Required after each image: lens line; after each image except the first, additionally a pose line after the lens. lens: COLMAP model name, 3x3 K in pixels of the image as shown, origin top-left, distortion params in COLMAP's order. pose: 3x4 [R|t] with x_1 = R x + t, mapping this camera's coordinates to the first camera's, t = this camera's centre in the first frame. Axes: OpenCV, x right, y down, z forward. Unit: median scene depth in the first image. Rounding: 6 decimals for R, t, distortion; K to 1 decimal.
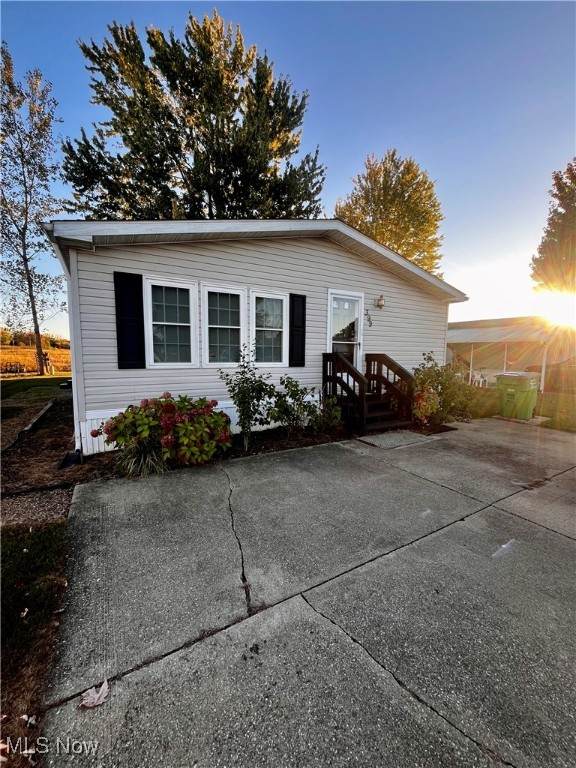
lens RADIAL K [[309.4, 0, 289.6], [0, 309.4, 383.4], [0, 0, 1]] dist [-0.004233, 0.000618]
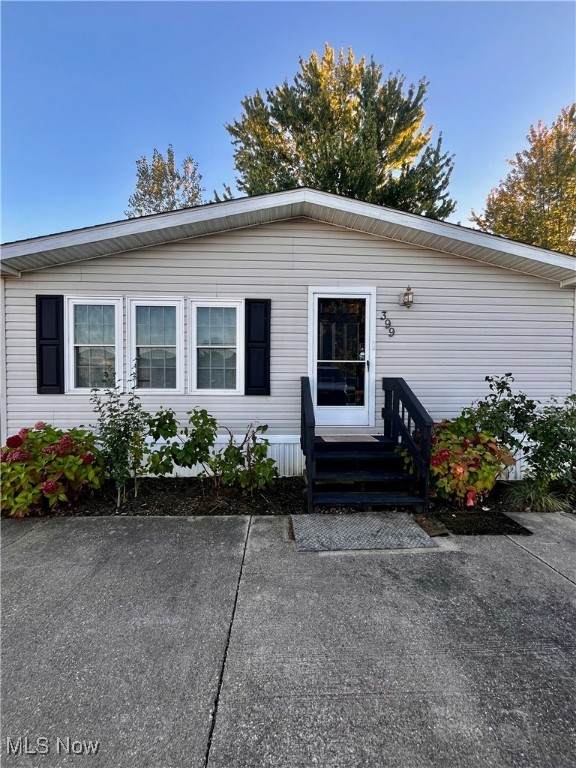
lens RADIAL K [[309.4, 0, 291.3], [0, 309.4, 384.2], [0, 0, 1]] dist [-0.004233, 0.000618]
pose [[0.883116, 0.008932, -0.469070, 0.153790], [-0.044064, 0.996978, -0.063975, -0.012986], [0.467081, 0.077166, 0.880841, 0.135164]]
